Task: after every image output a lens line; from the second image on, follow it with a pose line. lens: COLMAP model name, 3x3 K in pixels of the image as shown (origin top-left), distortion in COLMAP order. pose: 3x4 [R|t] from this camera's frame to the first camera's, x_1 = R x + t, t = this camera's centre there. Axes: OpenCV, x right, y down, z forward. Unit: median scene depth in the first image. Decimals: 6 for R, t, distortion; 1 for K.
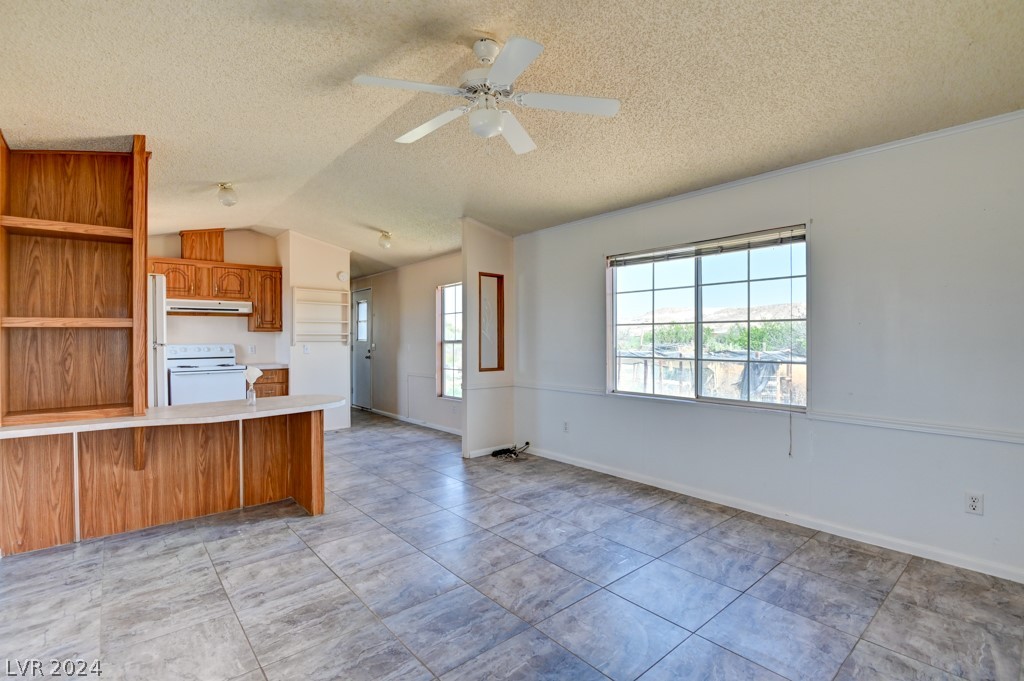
lens RADIAL K [[472.5, 0, 511.0], [0, 472.5, 343.0], [0, 0, 1]] dist [-0.006002, -0.006093]
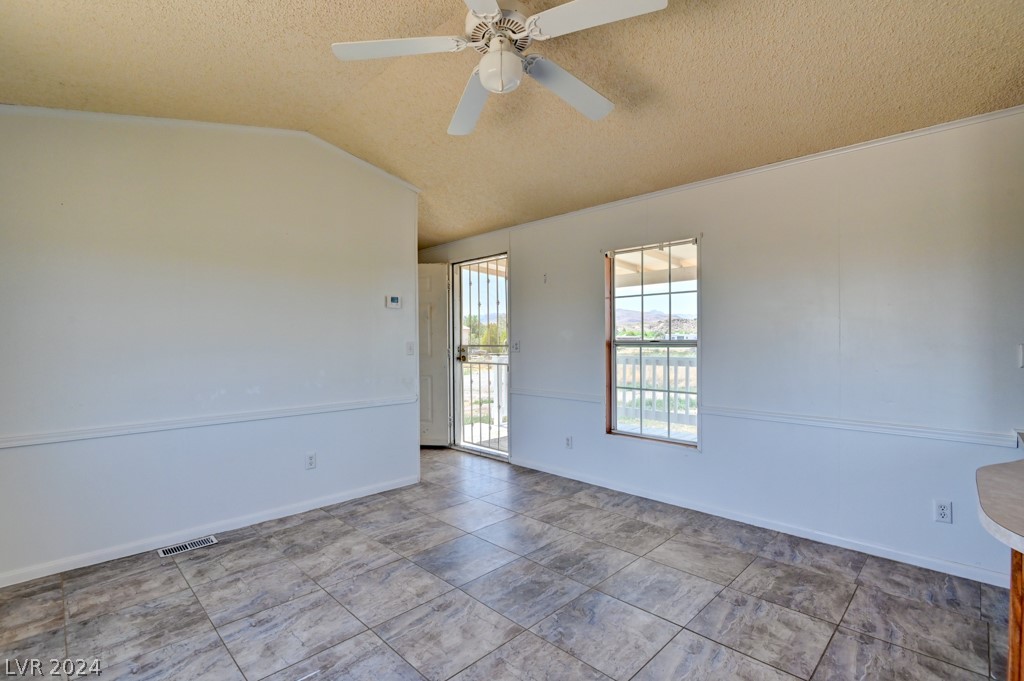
lens RADIAL K [[472.5, 0, 511.3], [0, 472.5, 338.3], [0, 0, 1]] dist [-0.006002, -0.006093]
pose [[-0.996887, 0.009039, -0.078327, -0.001500], [0.008673, 0.999950, 0.005012, -0.013324], [0.078368, 0.004317, -0.996915, 1.378937]]
